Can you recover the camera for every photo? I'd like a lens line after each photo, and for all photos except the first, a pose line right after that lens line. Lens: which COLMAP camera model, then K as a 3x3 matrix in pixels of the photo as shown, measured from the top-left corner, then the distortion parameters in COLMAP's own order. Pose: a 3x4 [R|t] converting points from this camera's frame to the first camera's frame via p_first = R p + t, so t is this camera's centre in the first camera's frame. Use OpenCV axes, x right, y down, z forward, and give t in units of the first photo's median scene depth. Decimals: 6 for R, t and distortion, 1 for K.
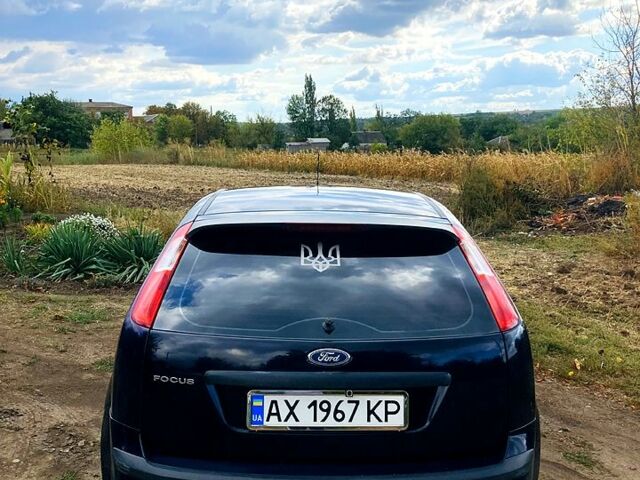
lens RADIAL K [[680.9, 0, 320.0], [0, 680.9, 240.0], [0, 0, 1]] dist [0.146791, -0.312299]
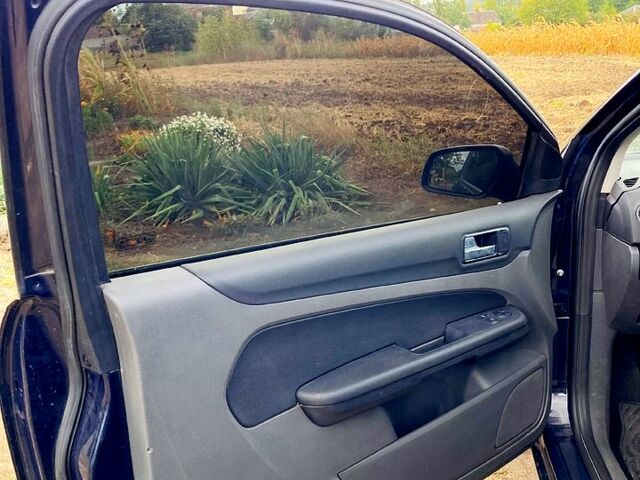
lens RADIAL K [[680.9, 0, 320.0], [0, 680.9, 240.0], [0, 0, 1]] dist [0.146791, -0.312299]
pose [[0.987581, -0.021871, -0.155581, -0.142243], [0.044843, 0.988309, 0.145718, -0.009300], [0.150575, -0.150885, 0.977016, 0.408650]]
